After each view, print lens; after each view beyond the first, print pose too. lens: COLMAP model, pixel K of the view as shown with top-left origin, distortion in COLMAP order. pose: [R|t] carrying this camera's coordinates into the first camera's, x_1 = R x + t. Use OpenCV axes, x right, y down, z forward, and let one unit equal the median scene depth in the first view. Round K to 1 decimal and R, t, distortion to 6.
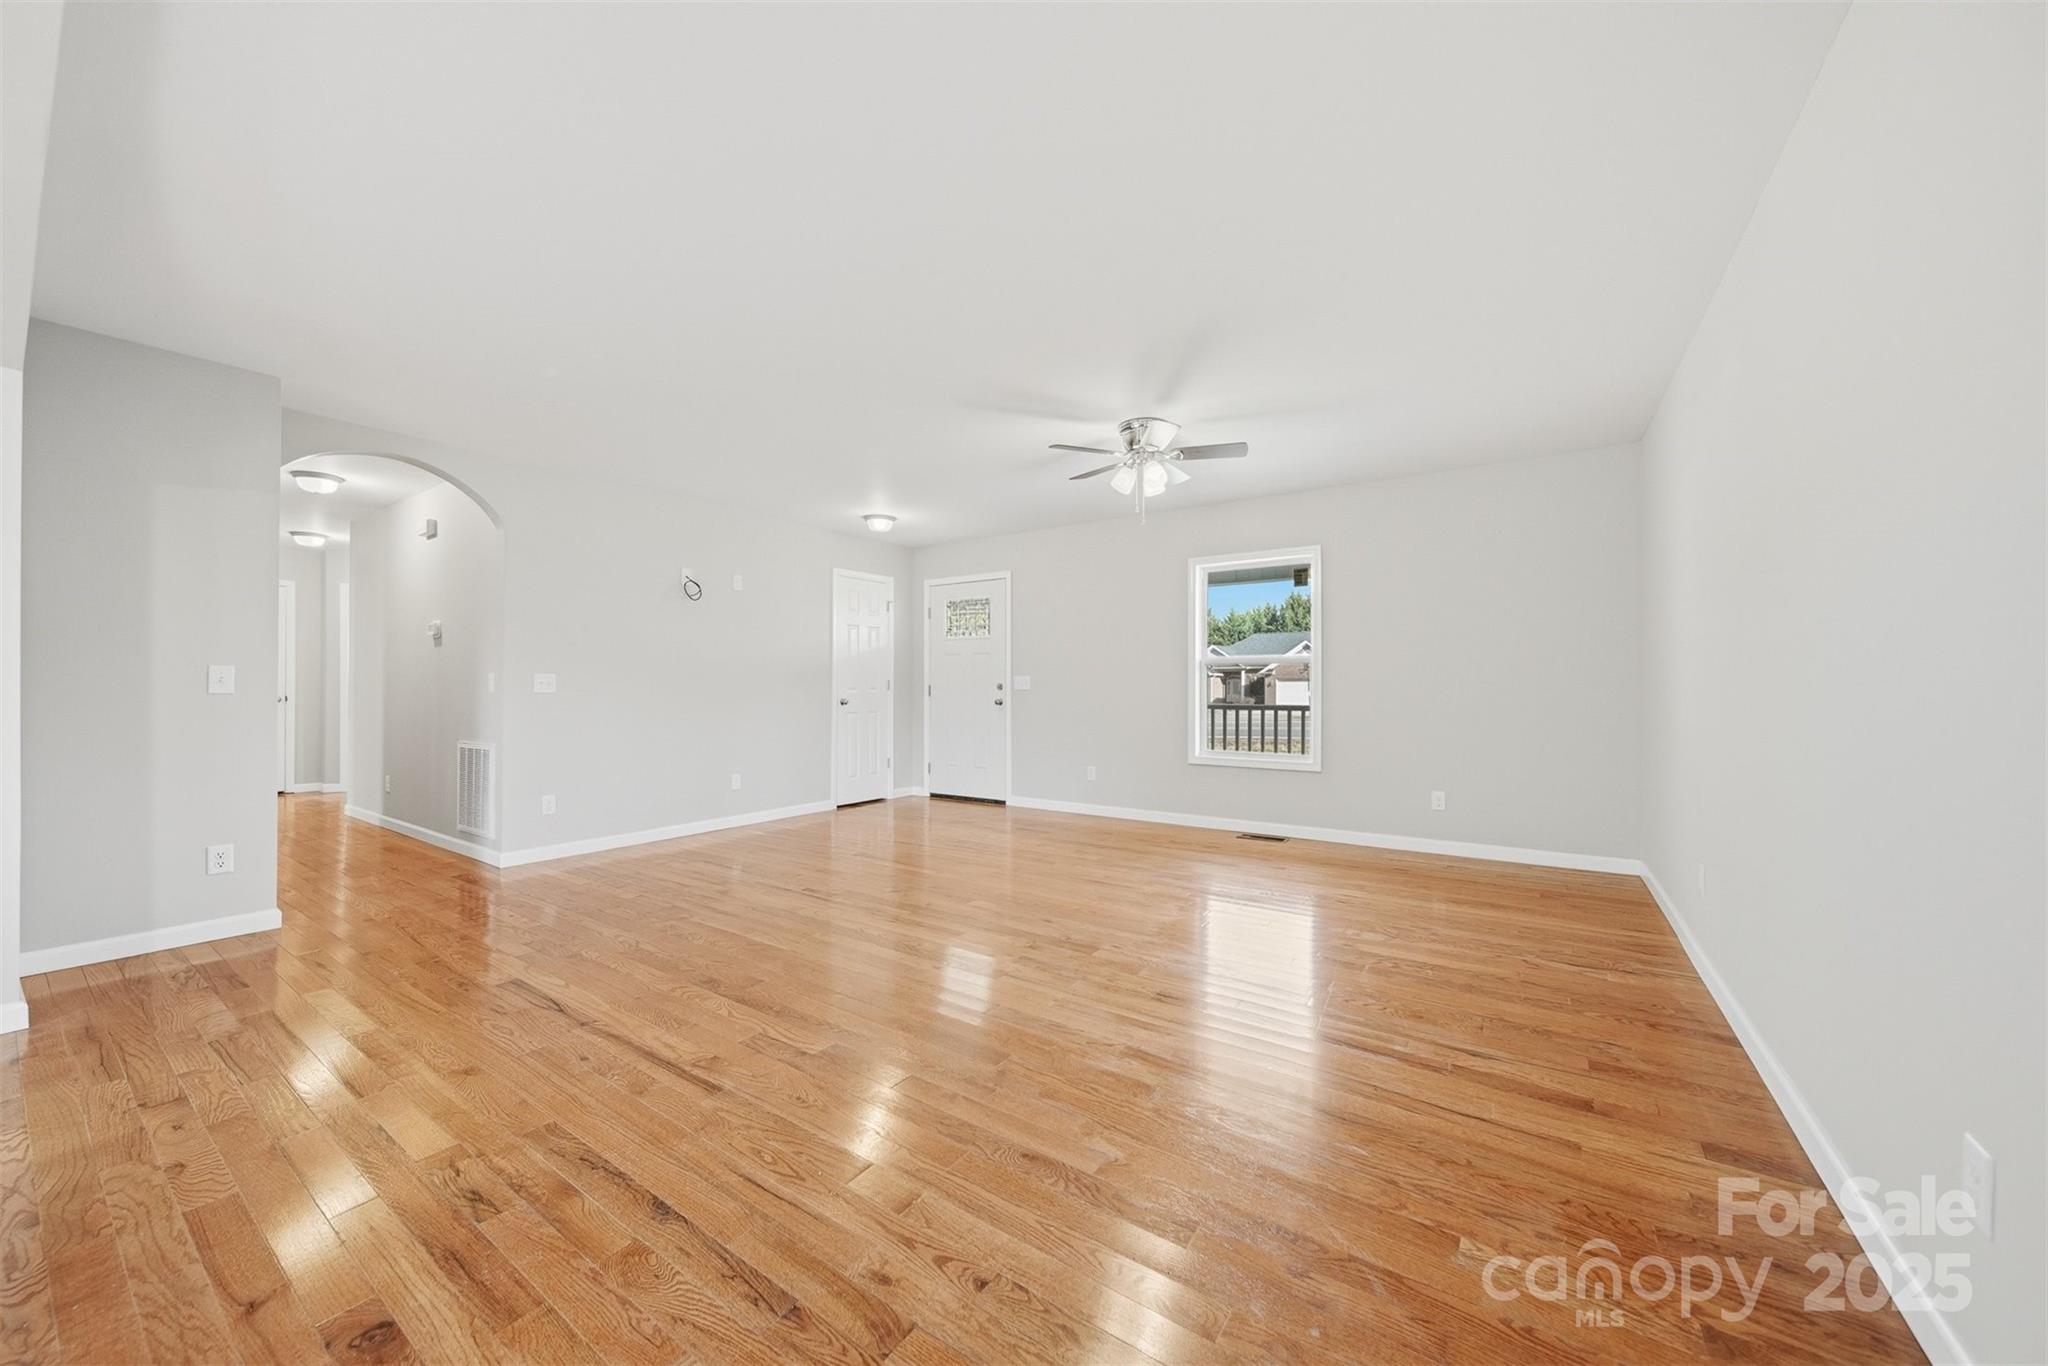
lens RADIAL K [[732.9, 0, 1026.3], [0, 732.9, 689.8], [0, 0, 1]] dist [0.002753, 0.000175]
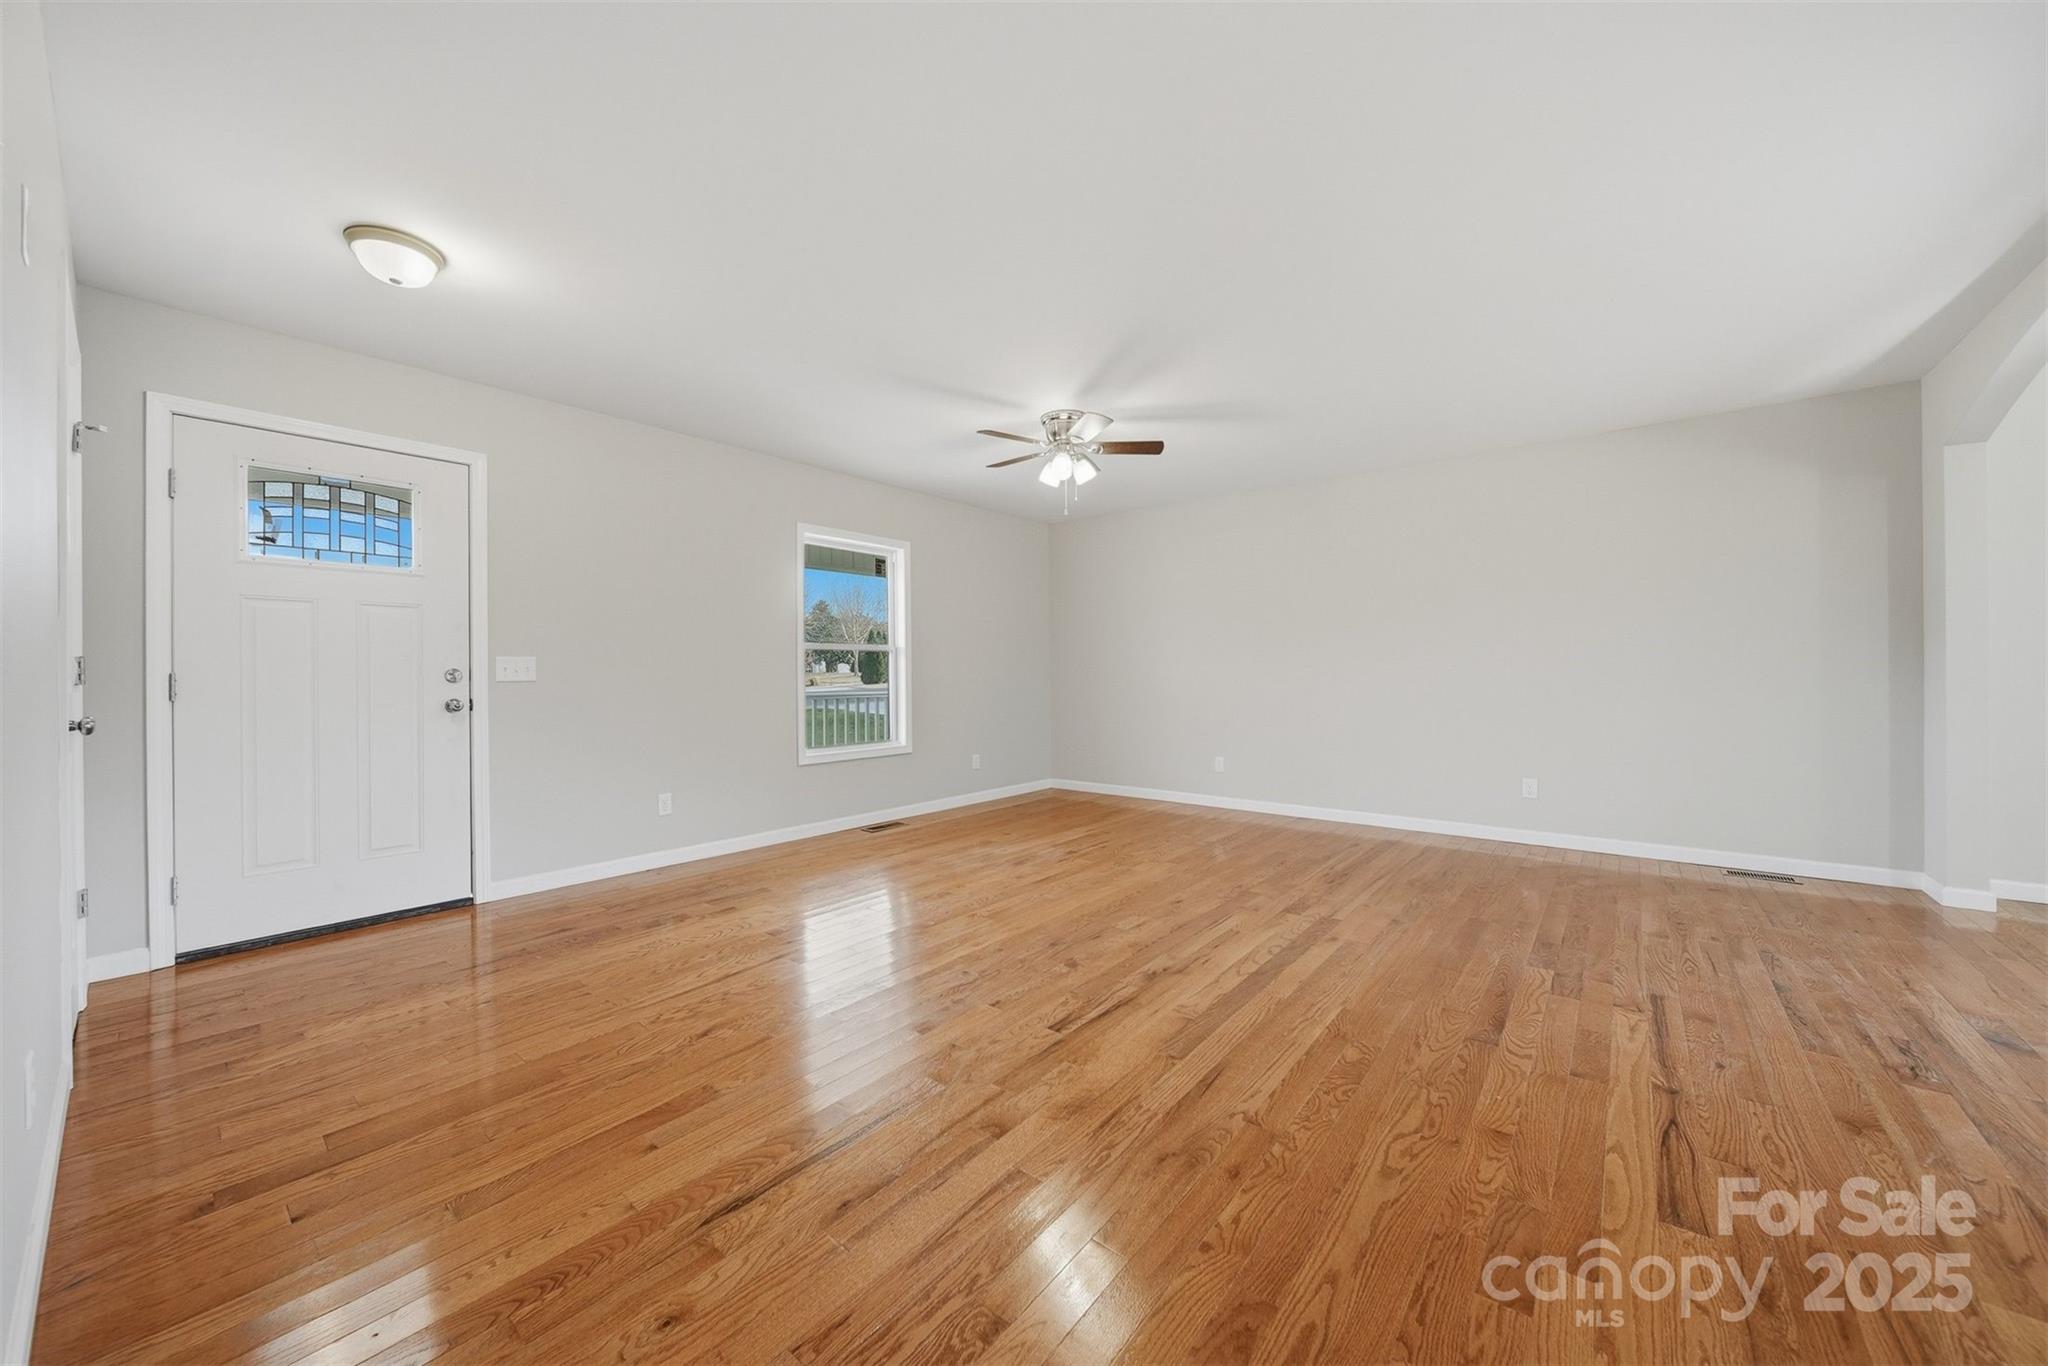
lens RADIAL K [[732.9, 0, 1022.5], [0, 732.9, 672.4], [0, 0, 1]] dist [0.002753, 0.000175]
pose [[0.084460, -0.000778, 0.996427, -0.675455], [0.007684, 0.999970, 0.000129, -0.004842], [-0.996397, 0.007646, 0.084464, 0.754571]]
